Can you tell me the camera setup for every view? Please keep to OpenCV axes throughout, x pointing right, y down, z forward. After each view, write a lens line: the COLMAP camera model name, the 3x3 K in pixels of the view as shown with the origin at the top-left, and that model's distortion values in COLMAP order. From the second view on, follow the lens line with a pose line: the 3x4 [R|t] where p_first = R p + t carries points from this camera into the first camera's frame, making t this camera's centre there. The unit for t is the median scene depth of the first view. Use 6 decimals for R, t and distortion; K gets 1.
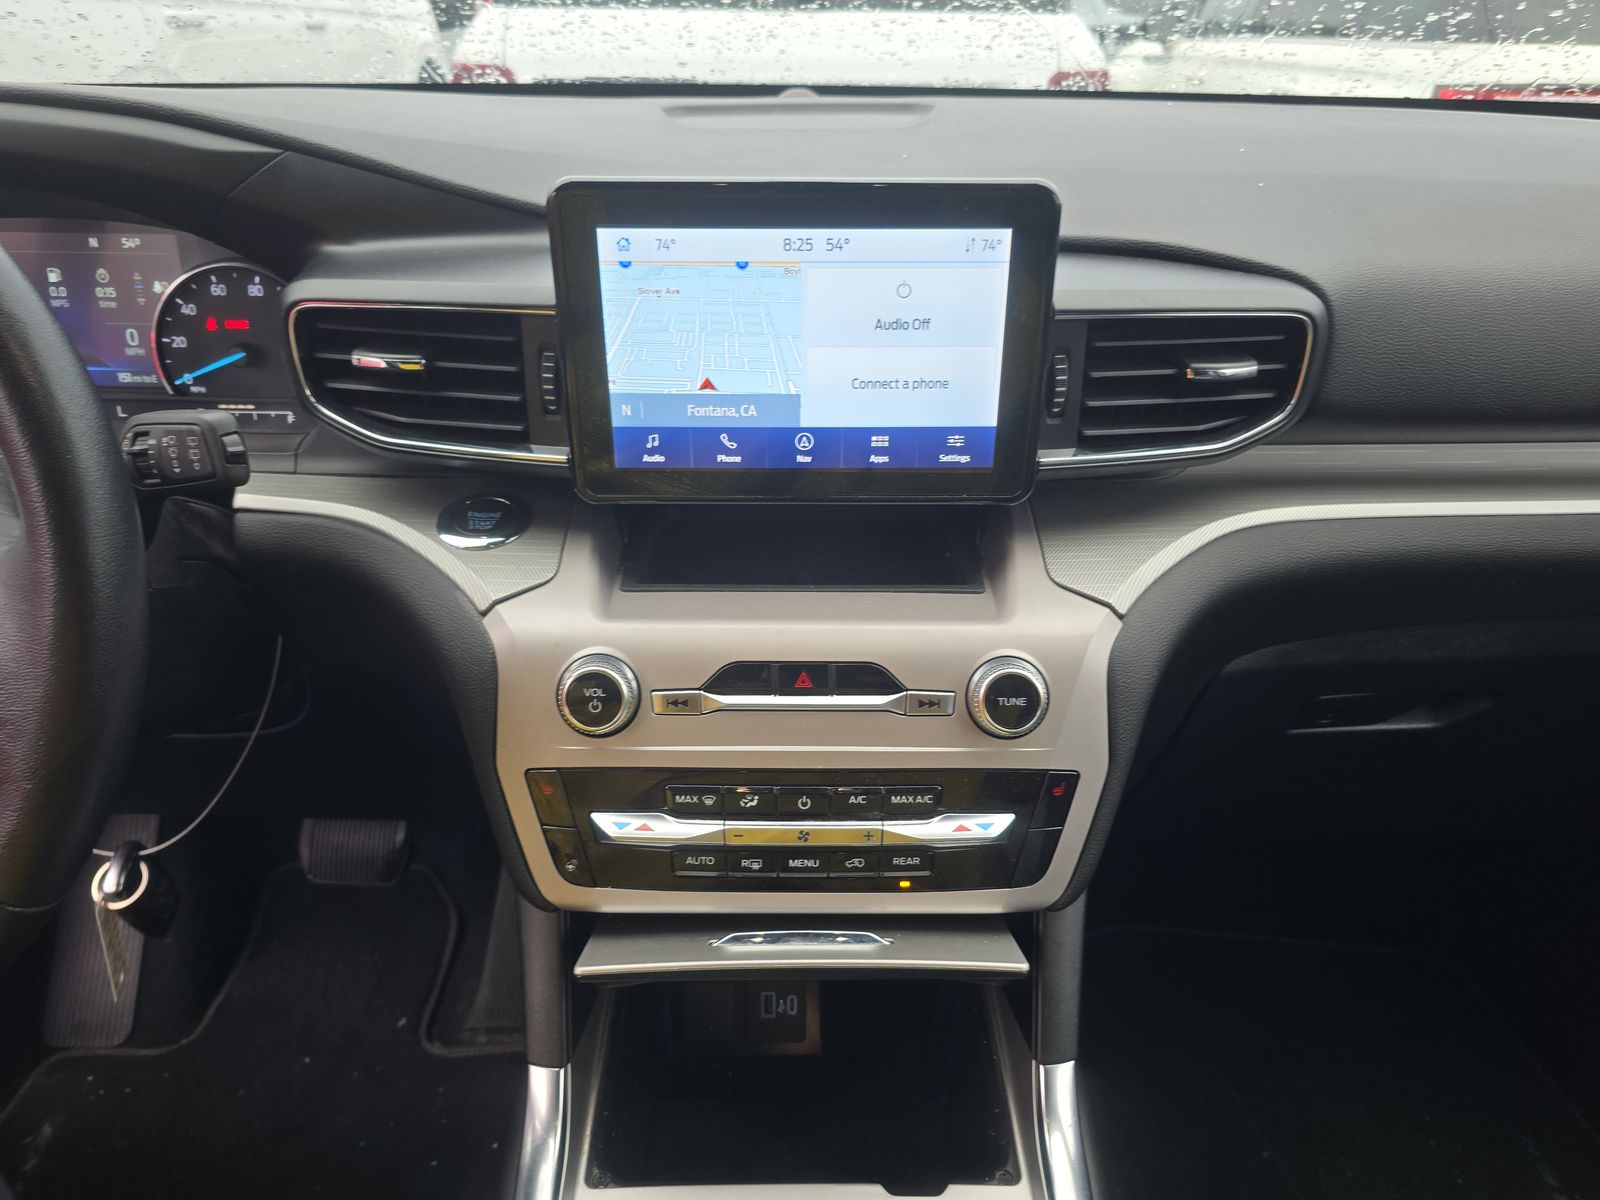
lens RADIAL K [[1100.5, 0, 803.2], [0, 1100.5, 605.0], [0, 0, 1]] dist [0.056701, -0.049105]
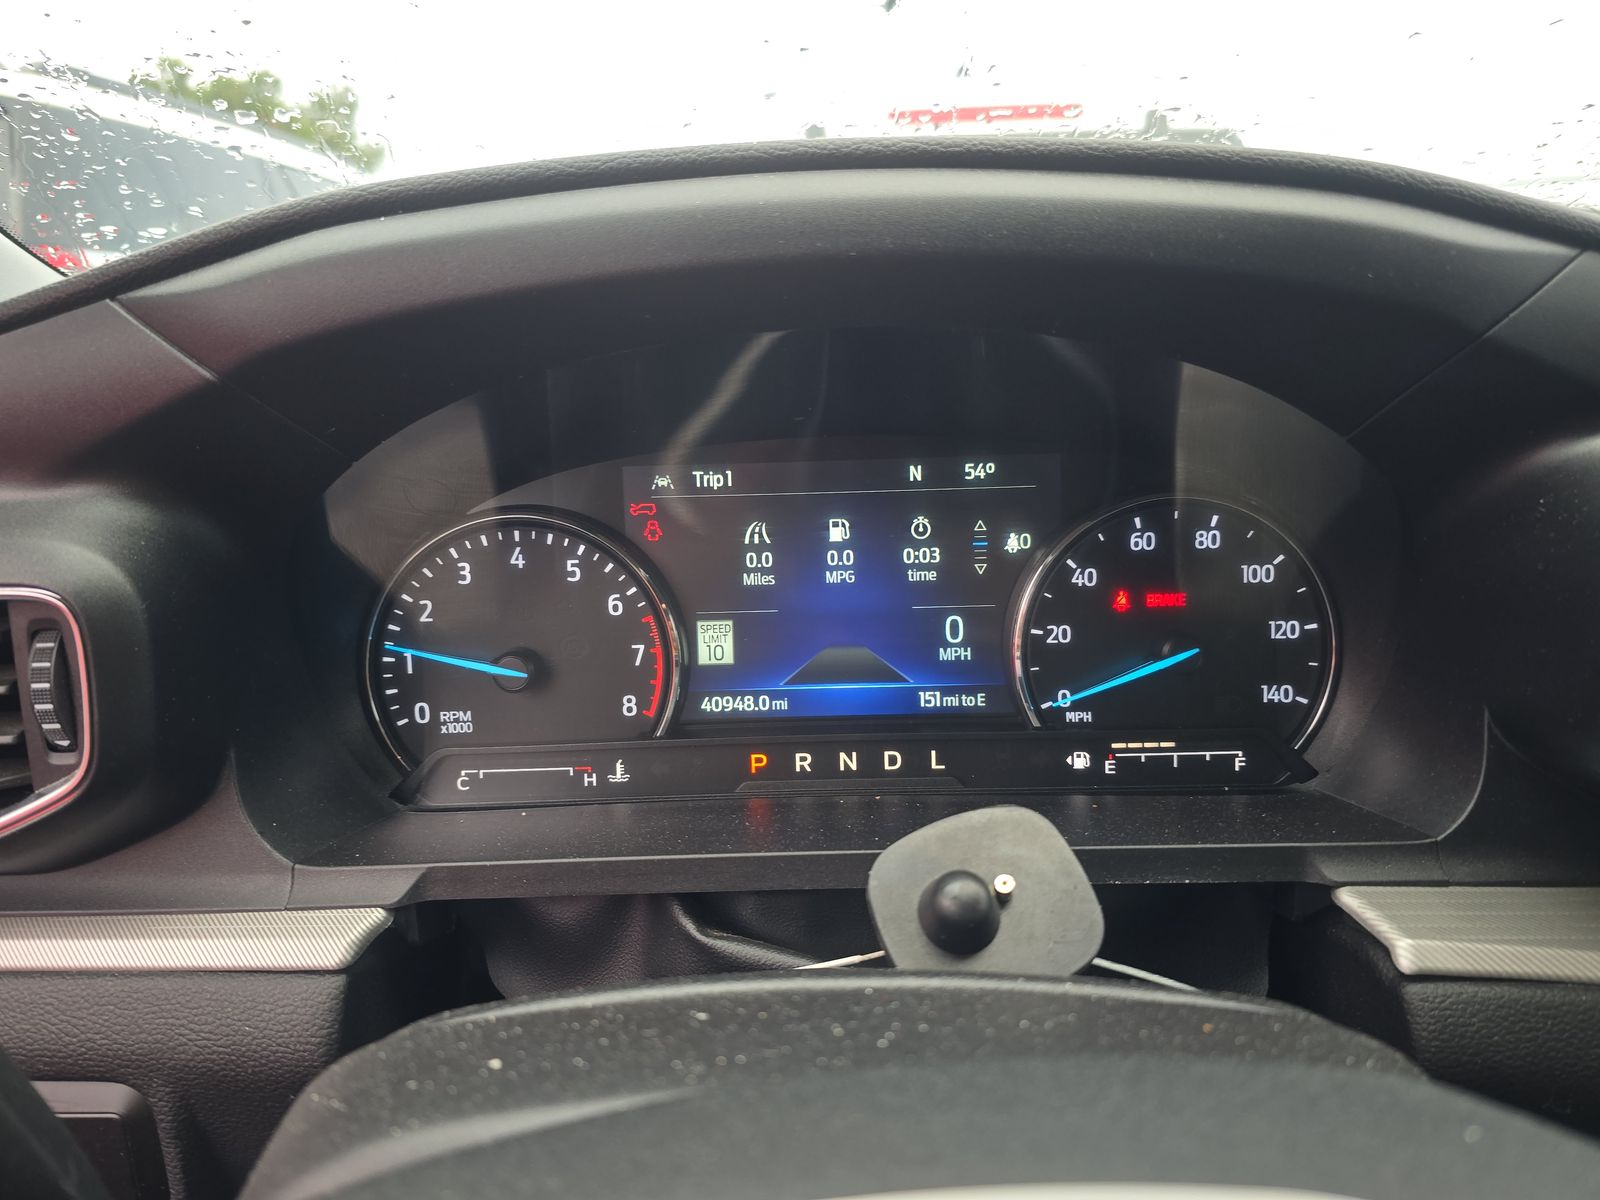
lens RADIAL K [[1100.5, 0, 799.1], [0, 1100.5, 596.6], [0, 0, 1]] dist [0.056701, -0.049105]
pose [[0.999106, -0.036115, -0.021978, -0.810063], [0.029268, 0.966007, -0.256854, -0.137638], [0.030507, 0.255981, 0.966200, 0.543050]]
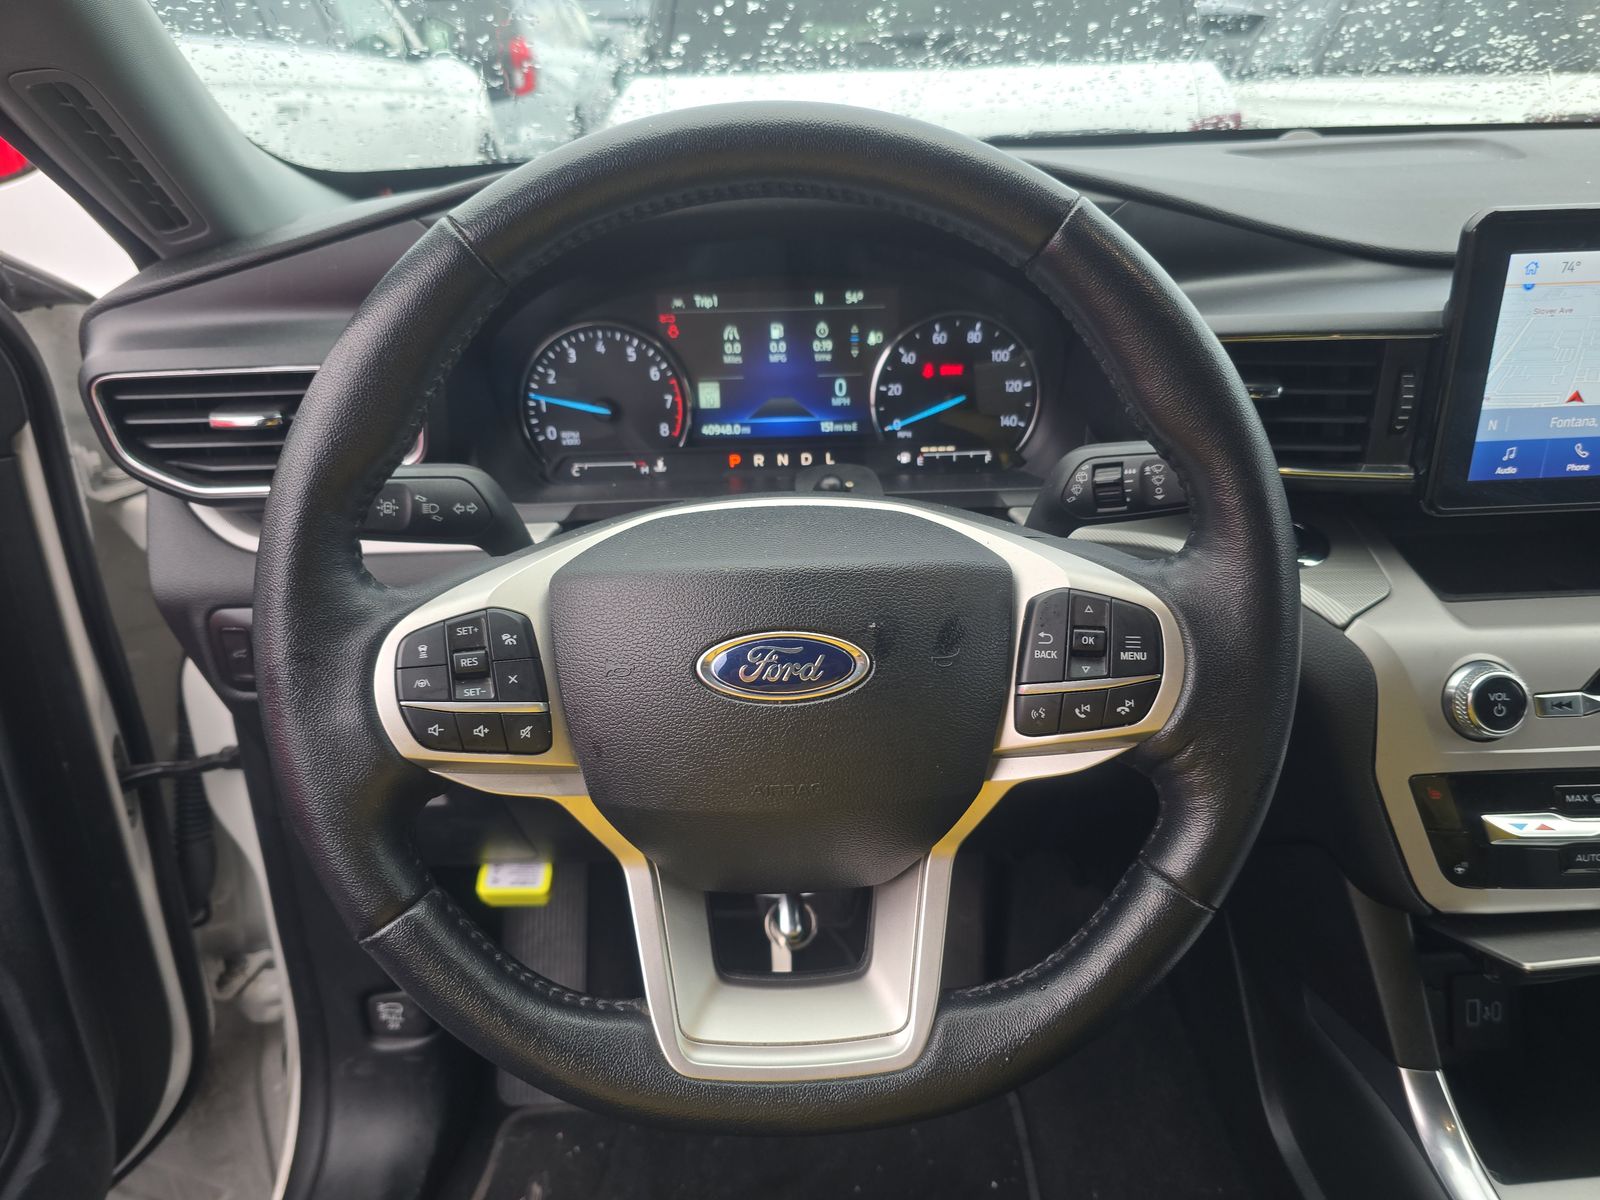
lens RADIAL K [[1100.5, 0, 811.4], [0, 1100.5, 606.6], [0, 0, 1]] dist [0.056701, -0.049105]
pose [[0.998857, -0.042405, 0.022068, -0.800673], [0.043345, 0.998089, -0.044050, 0.012508], [-0.020158, 0.044956, 0.998786, -0.031576]]
